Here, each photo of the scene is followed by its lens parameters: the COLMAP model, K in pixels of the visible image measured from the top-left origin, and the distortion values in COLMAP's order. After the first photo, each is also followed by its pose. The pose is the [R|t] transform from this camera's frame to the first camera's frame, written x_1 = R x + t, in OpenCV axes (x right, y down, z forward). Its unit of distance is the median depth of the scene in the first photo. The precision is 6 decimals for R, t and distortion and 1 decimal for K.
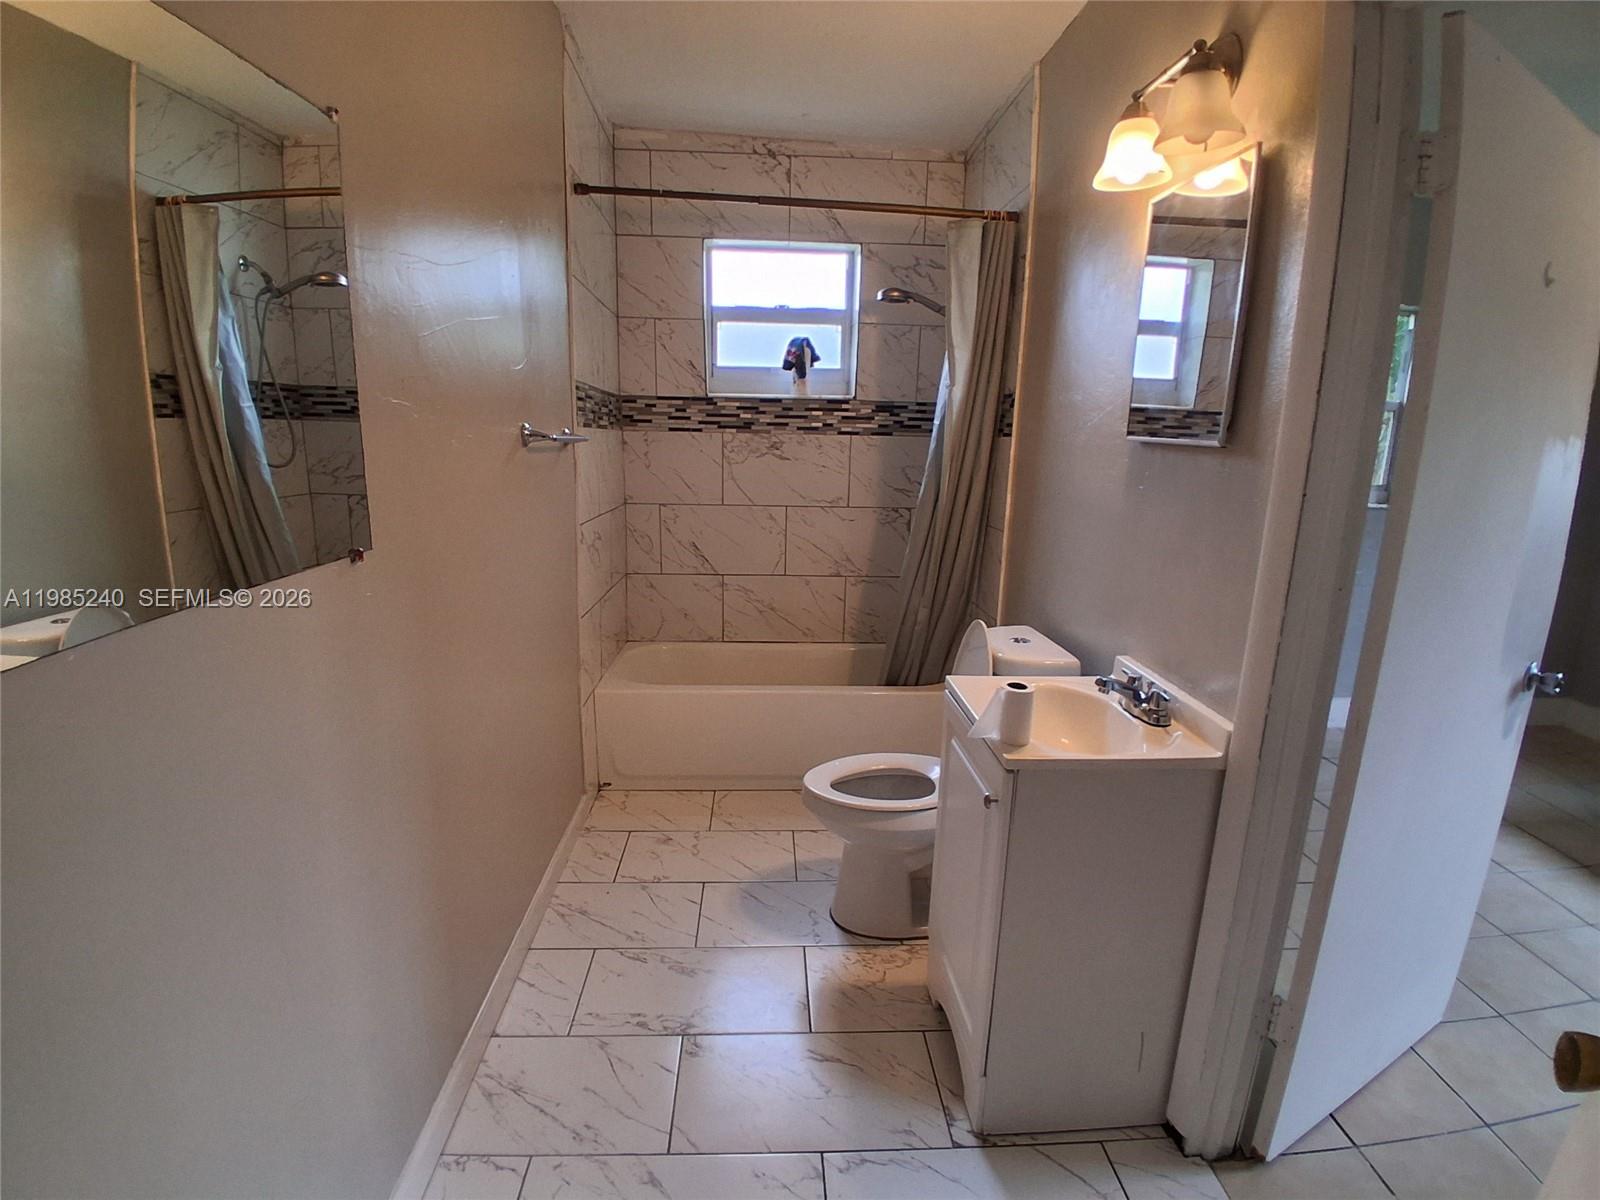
lens RADIAL K [[794.6, 0, 802.8], [0, 794.6, 617.4], [0, 0, 1]] dist [0.011659, -0.052762]
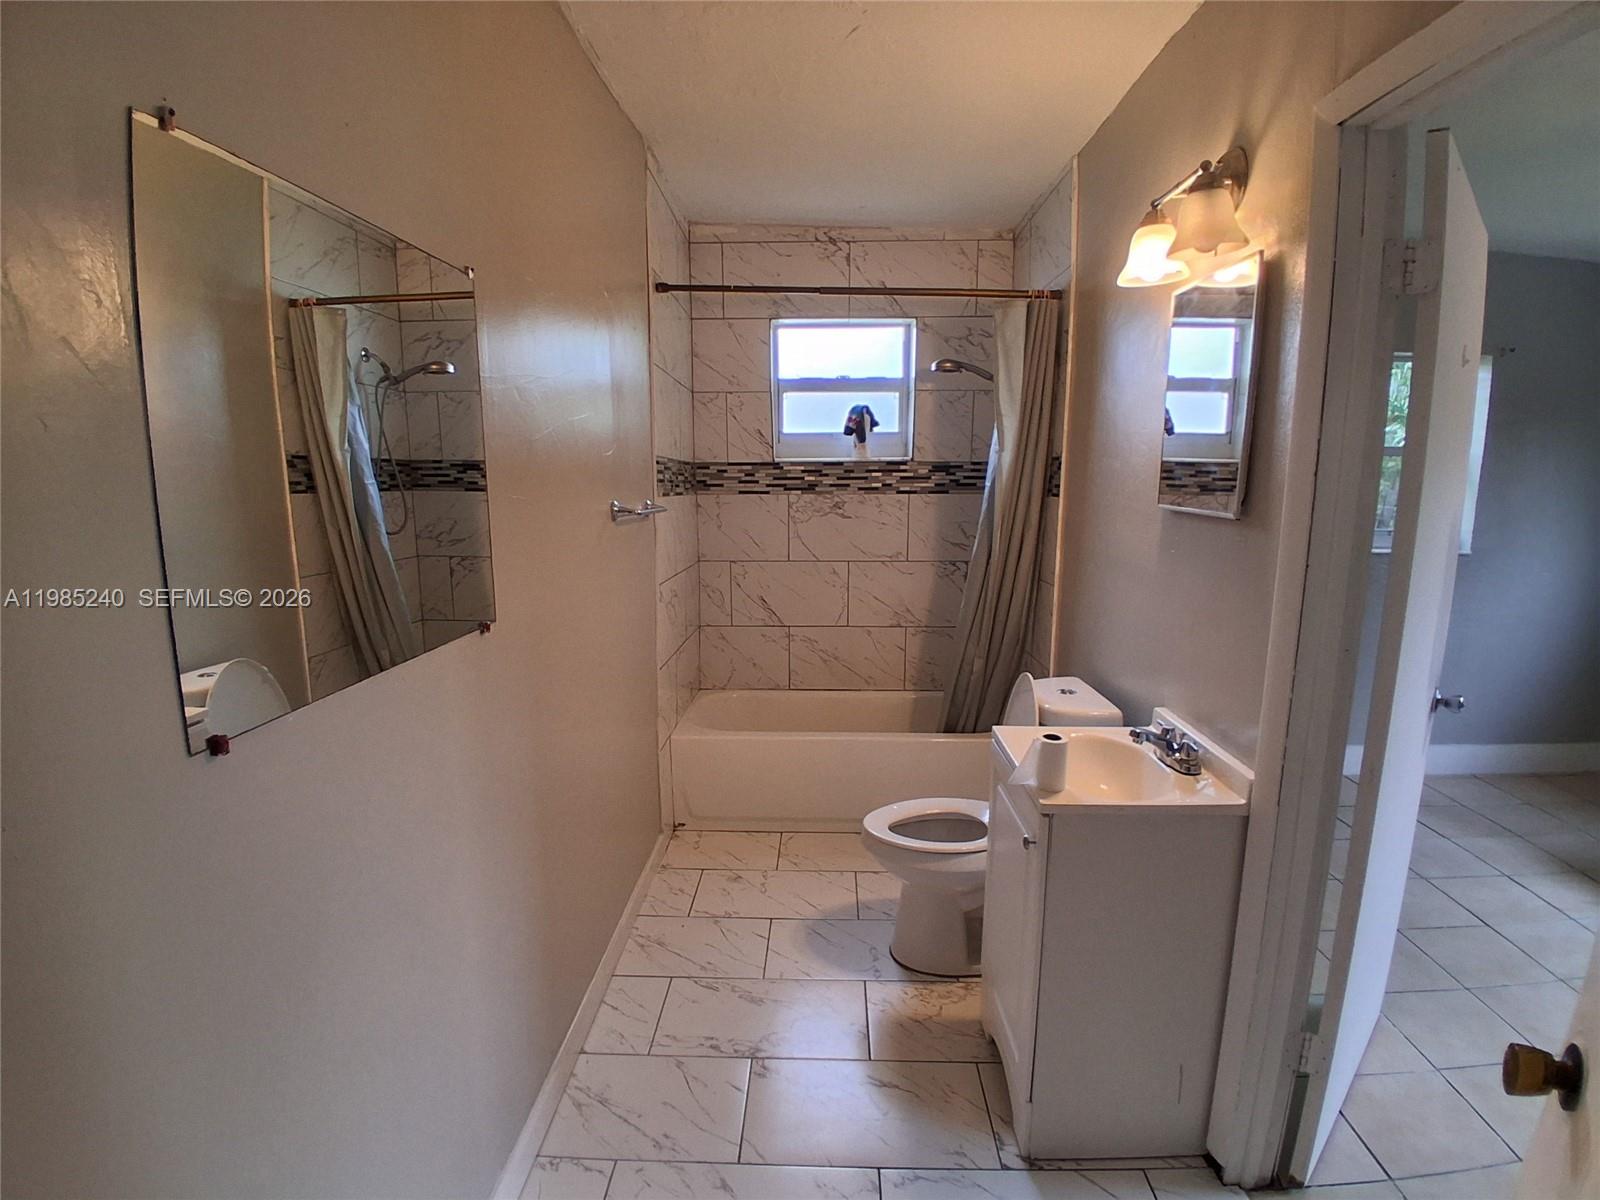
lens RADIAL K [[794.6, 0, 802.8], [0, 794.6, 617.4], [0, 0, 1]] dist [0.011659, -0.052762]
pose [[0.996357, -0.007973, -0.084905, 0.008380], [0.003439, 0.998567, -0.053407, -0.009487], [0.085209, 0.052920, 0.994957, -0.058244]]
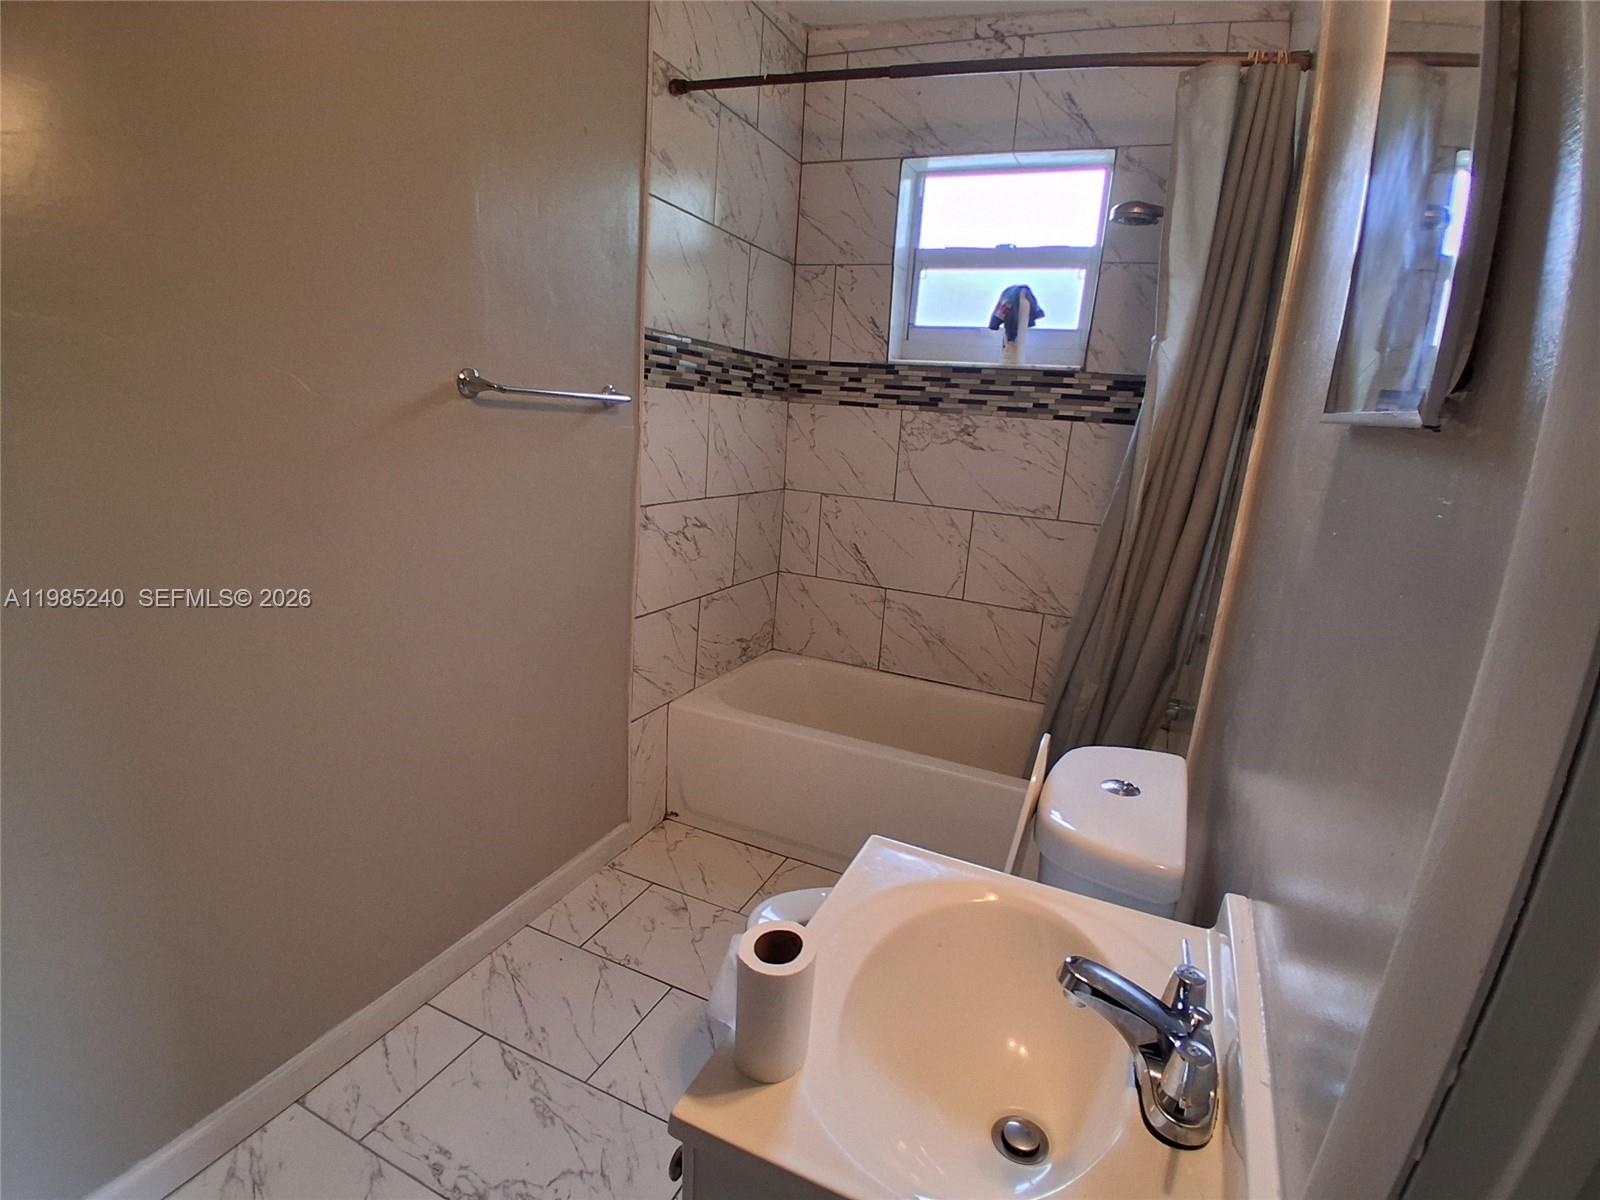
lens RADIAL K [[794.6, 0, 802.8], [0, 794.6, 617.4], [0, 0, 1]] dist [0.011659, -0.052762]
pose [[0.885554, 0.156630, -0.437334, 0.192993], [-0.153352, 0.987233, 0.043054, -0.049726], [0.438494, 0.028940, 0.898268, 0.262897]]
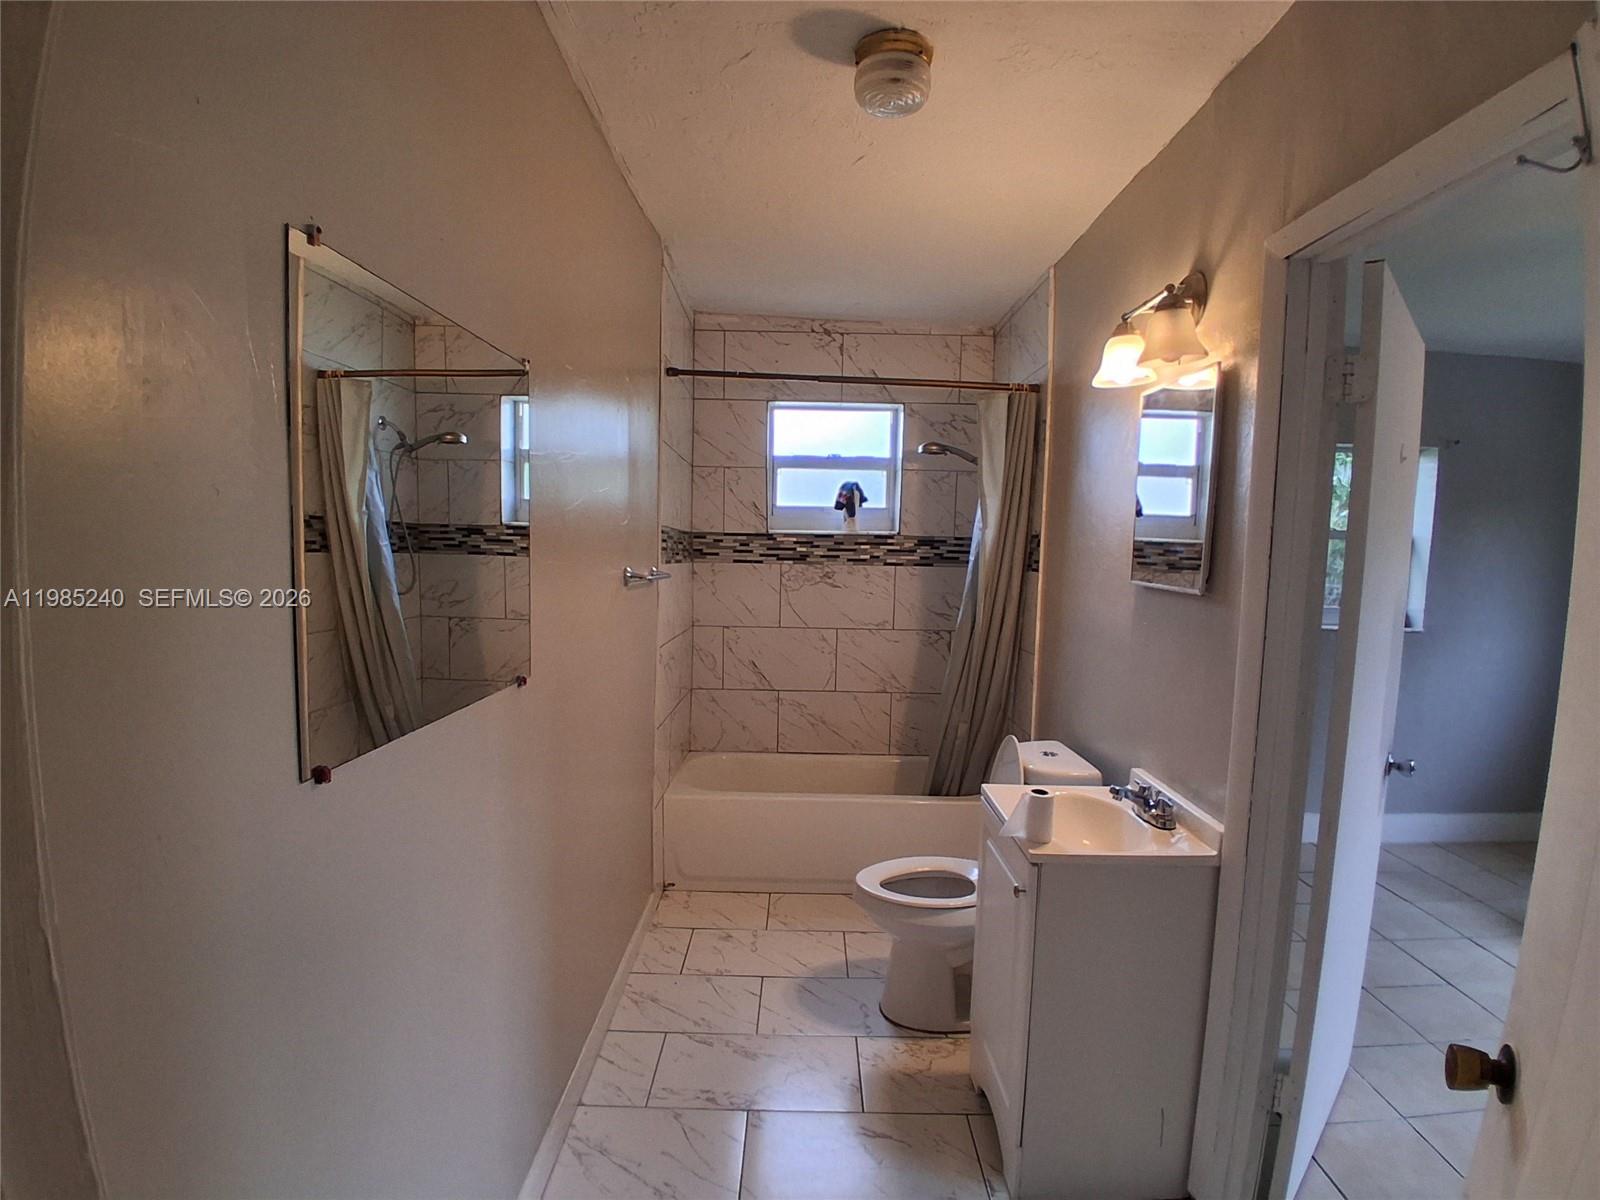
lens RADIAL K [[794.6, 0, 802.8], [0, 794.6, 617.4], [0, 0, 1]] dist [0.011659, -0.052762]
pose [[0.998585, 0.004077, -0.053026, -0.010300], [-0.011442, 0.990178, -0.139345, -0.001231], [0.051937, 0.139754, 0.988823, -0.101812]]
